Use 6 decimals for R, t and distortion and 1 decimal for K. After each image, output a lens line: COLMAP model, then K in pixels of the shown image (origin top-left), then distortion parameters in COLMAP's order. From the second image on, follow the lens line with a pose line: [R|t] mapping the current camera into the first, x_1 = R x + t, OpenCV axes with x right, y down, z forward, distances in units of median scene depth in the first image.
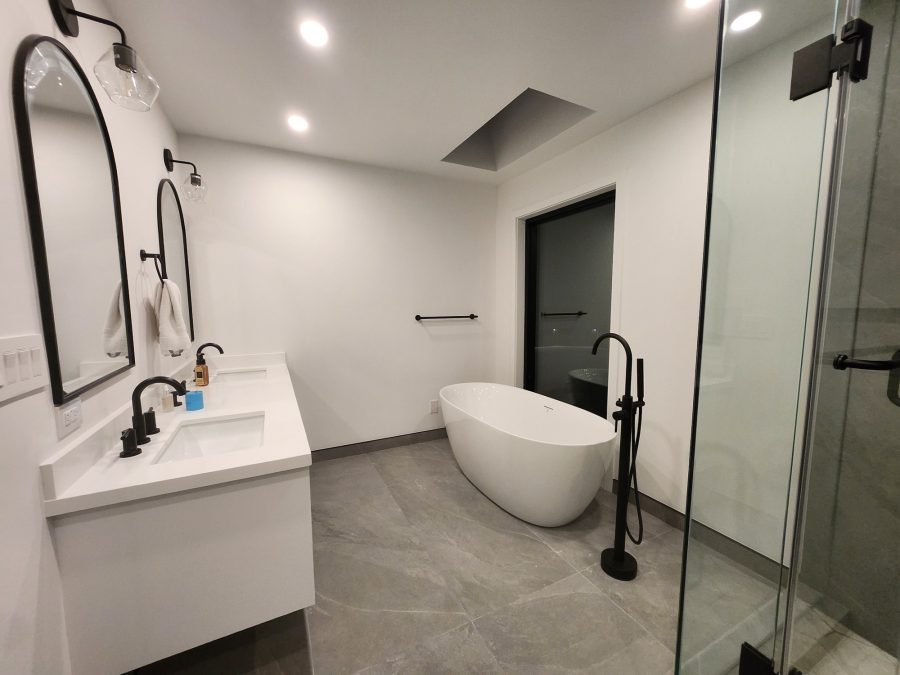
lens RADIAL K [[356.1, 0, 451.4], [0, 356.1, 342.9], [0, 0, 1]] dist [0.000352, 0.000565]
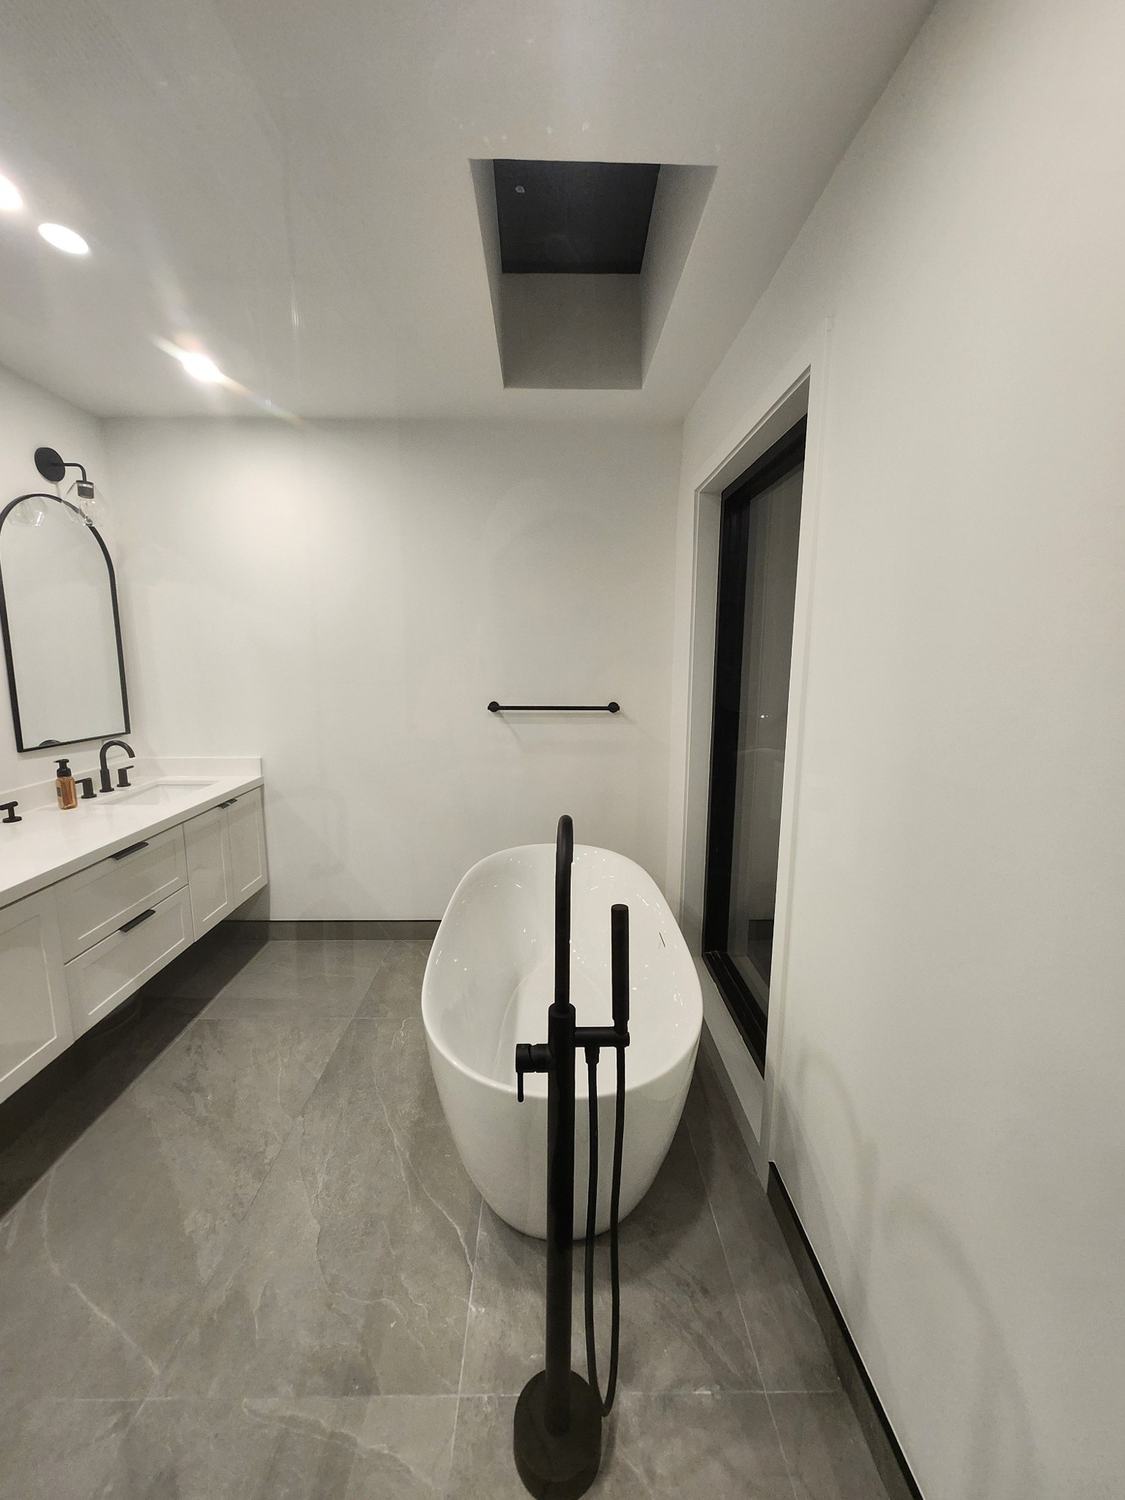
lens RADIAL K [[593.5, 0, 562.5], [0, 593.5, 750.0], [0, 0, 1]] dist [0.000352, 0.000565]
pose [[0.897714, 0.079555, -0.433336, 0.569943], [-0.056518, 0.996230, 0.065809, -0.106580], [0.436938, -0.034586, 0.898827, 0.391388]]
